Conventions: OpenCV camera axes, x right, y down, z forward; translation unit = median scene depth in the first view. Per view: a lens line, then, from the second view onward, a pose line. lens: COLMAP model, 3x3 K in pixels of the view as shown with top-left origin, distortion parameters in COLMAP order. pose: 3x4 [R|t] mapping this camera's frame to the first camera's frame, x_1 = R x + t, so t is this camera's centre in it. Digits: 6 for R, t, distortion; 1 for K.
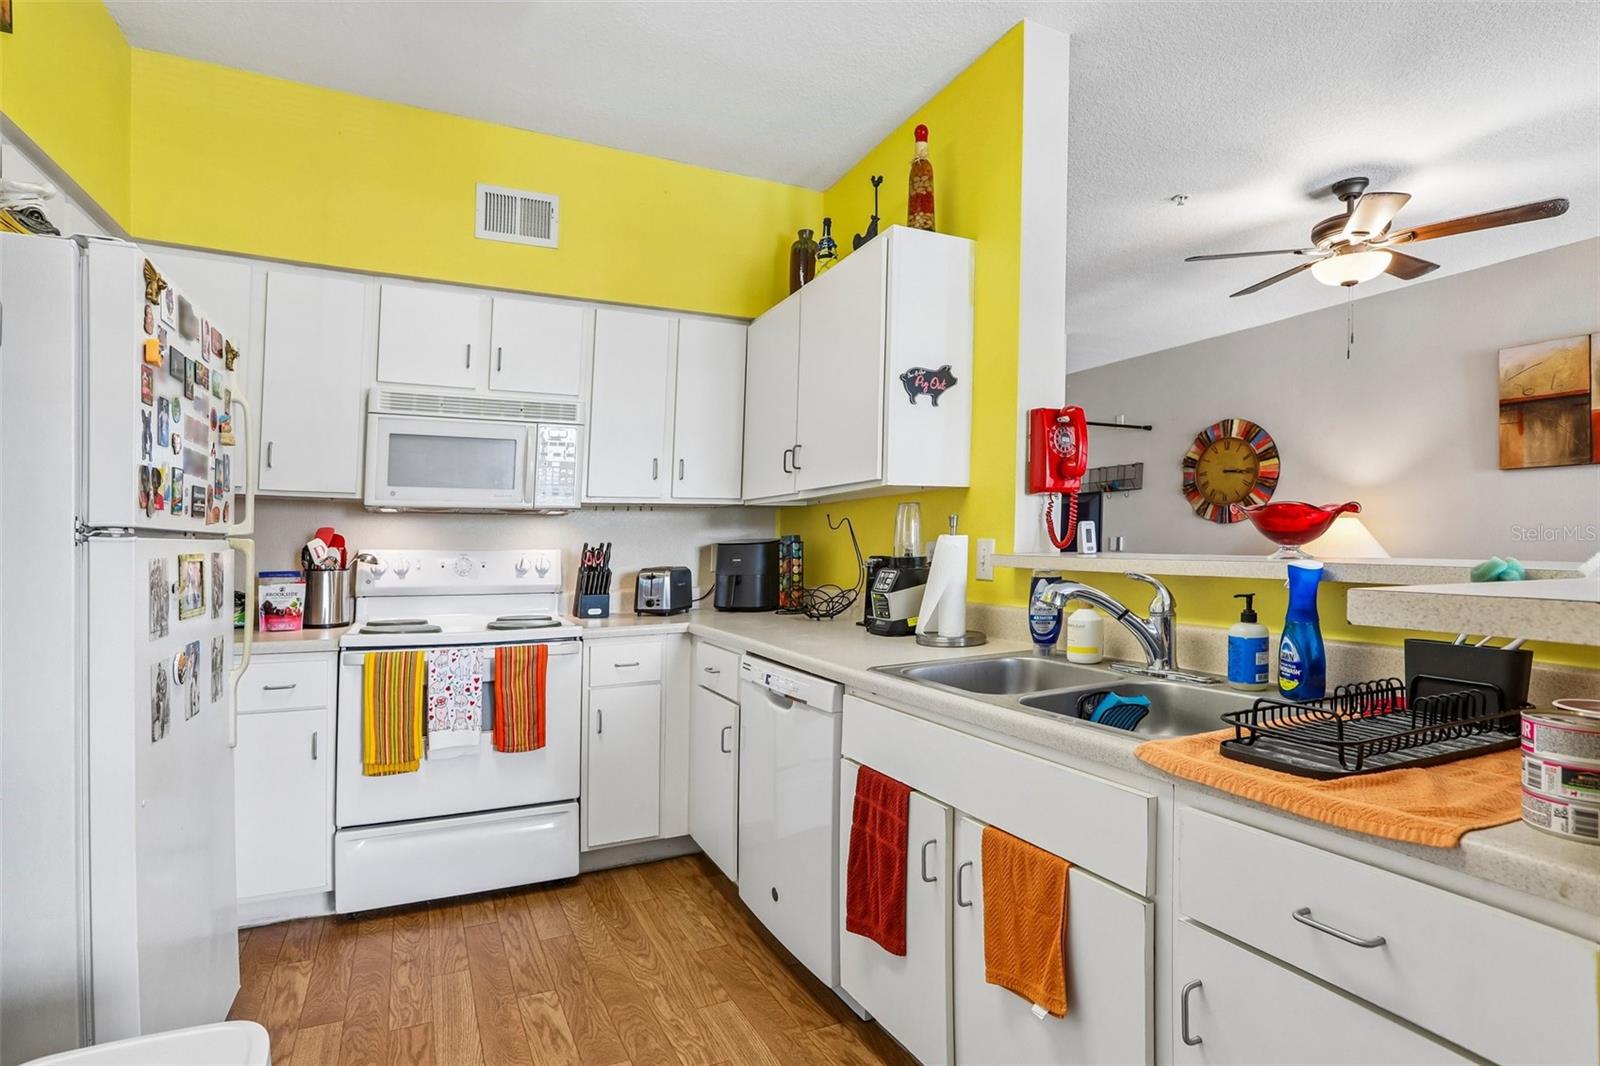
lens RADIAL K [[822.1, 0, 786.9], [0, 822.1, 478.8], [0, 0, 1]] dist [-0.012873, 0.001777]
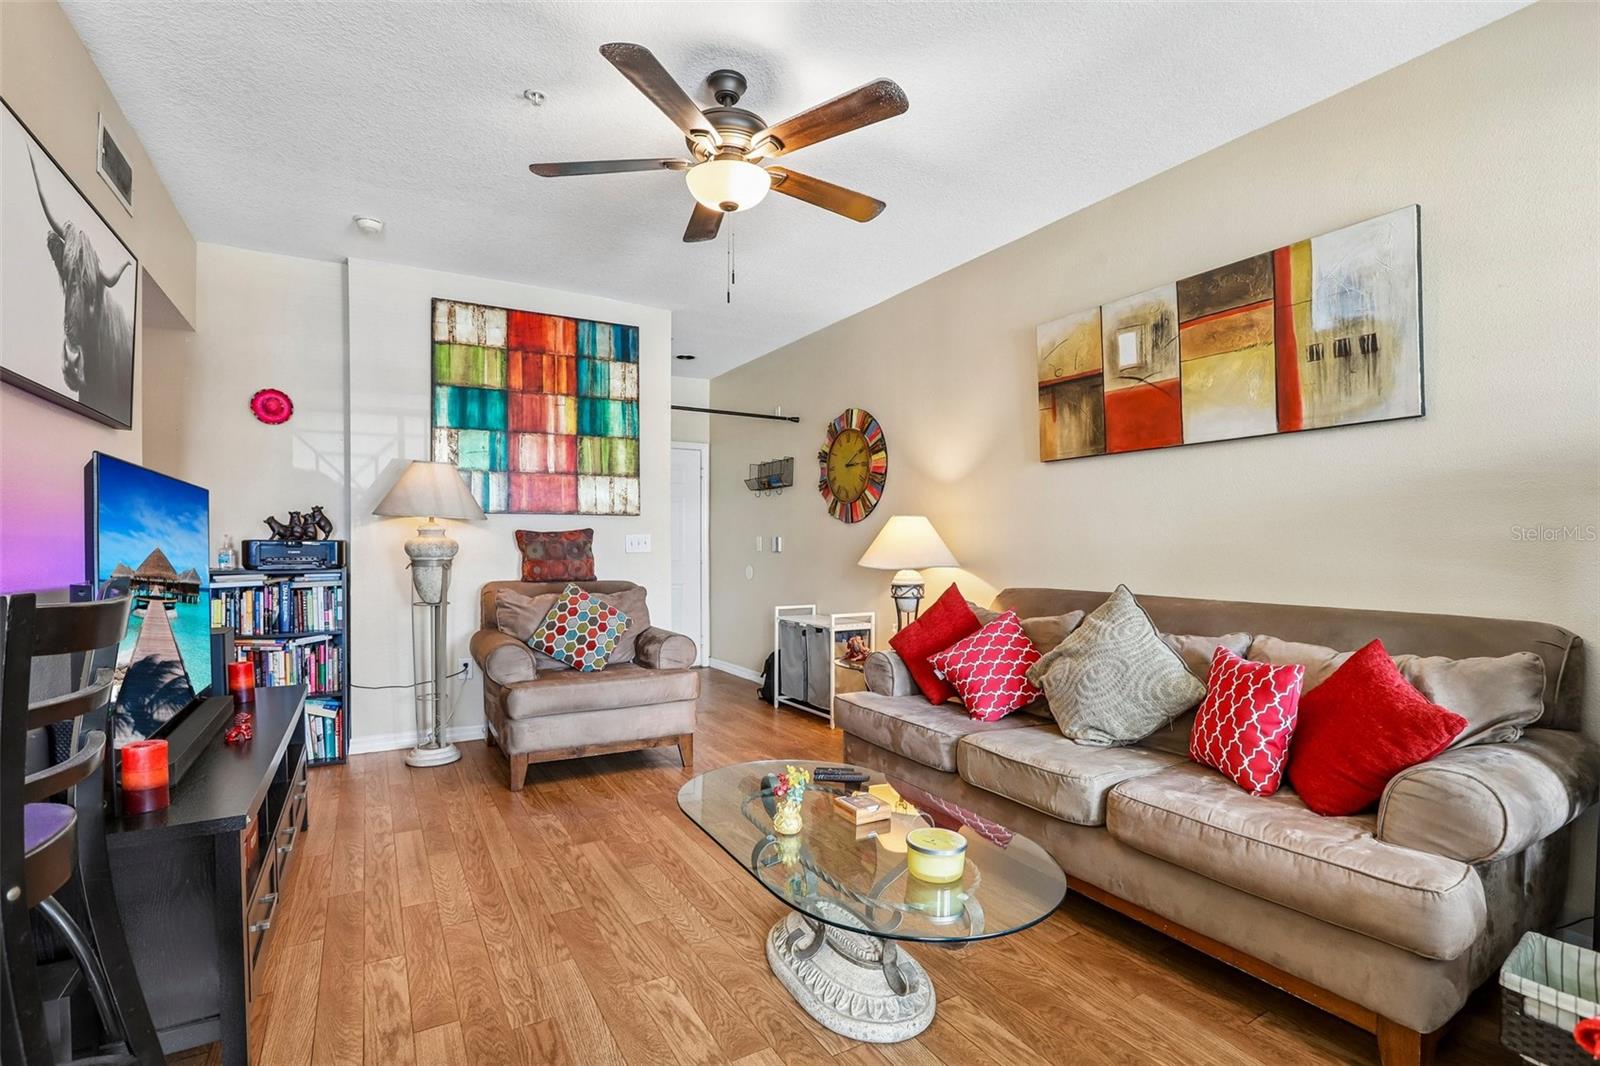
lens RADIAL K [[733.1, 0, 789.1], [0, 733.1, 527.1], [0, 0, 1]] dist [-0.028182, 0.002955]
pose [[0.996002, 0.010672, 0.088689, 0.398709], [-0.015853, 0.998195, 0.057920, 0.014194], [-0.087911, -0.059095, 0.994374, 0.163715]]
